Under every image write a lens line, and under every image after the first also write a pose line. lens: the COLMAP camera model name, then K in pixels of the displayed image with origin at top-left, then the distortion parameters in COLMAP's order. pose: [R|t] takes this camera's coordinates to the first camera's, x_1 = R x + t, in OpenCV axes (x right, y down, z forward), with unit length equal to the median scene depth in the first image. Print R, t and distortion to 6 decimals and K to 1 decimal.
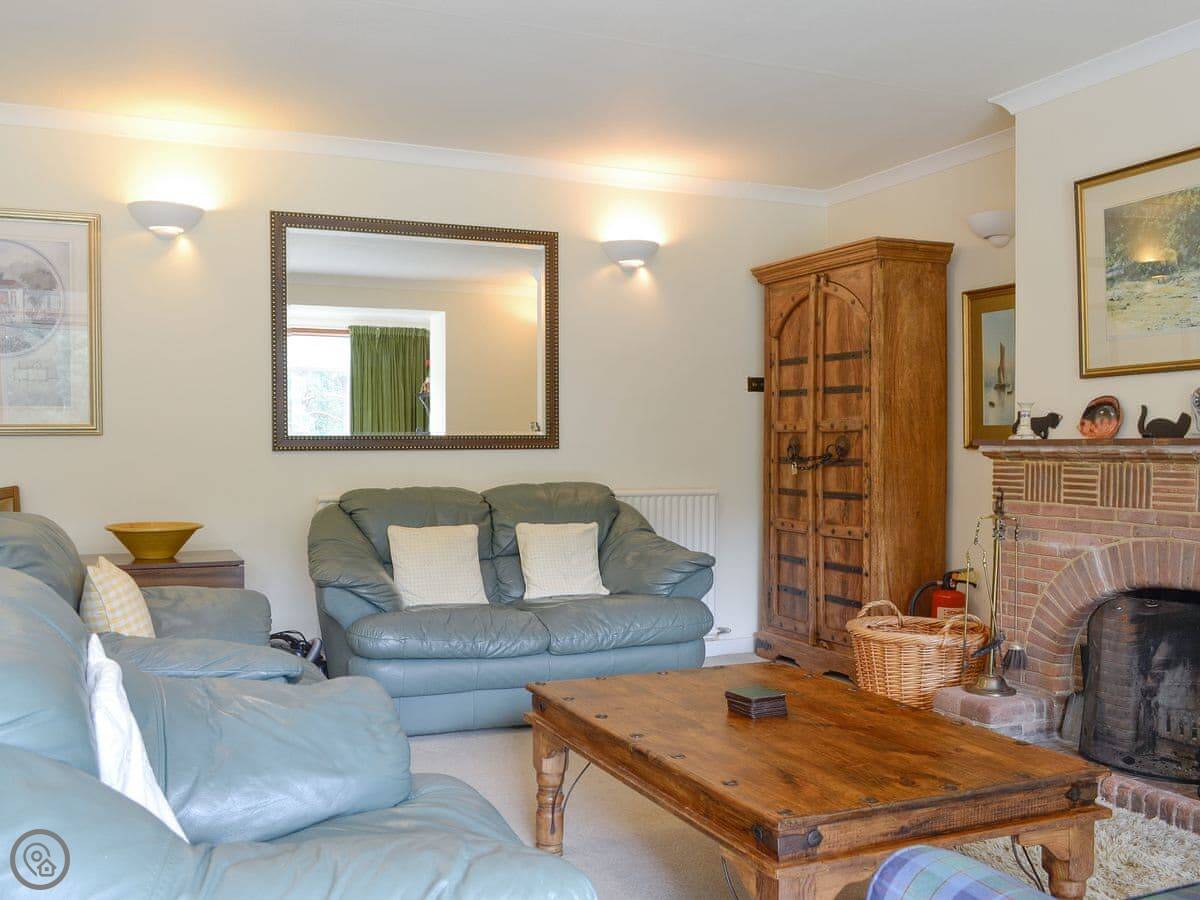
lens RADIAL K [[1137.0, 0, 600.0], [0, 1137.0, 450.0], [0, 0, 1]] dist [0.003970, 0.009568]
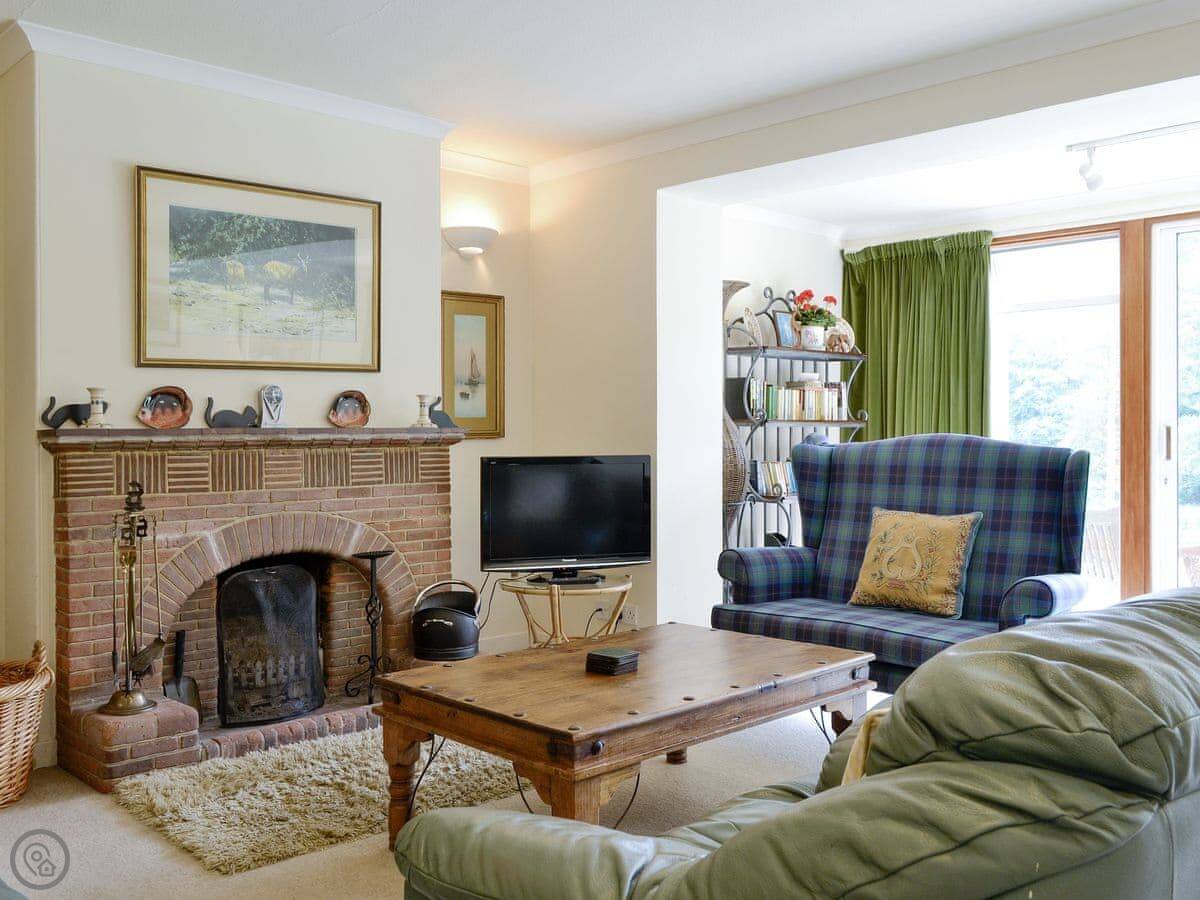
lens RADIAL K [[1137.0, 0, 600.0], [0, 1137.0, 450.0], [0, 0, 1]] dist [0.003970, 0.009568]
pose [[-0.333096, -0.009179, 0.942848, -0.673436], [0.017313, 0.999725, 0.015849, 0.000107], [-0.942734, 0.021602, -0.332846, 1.006985]]
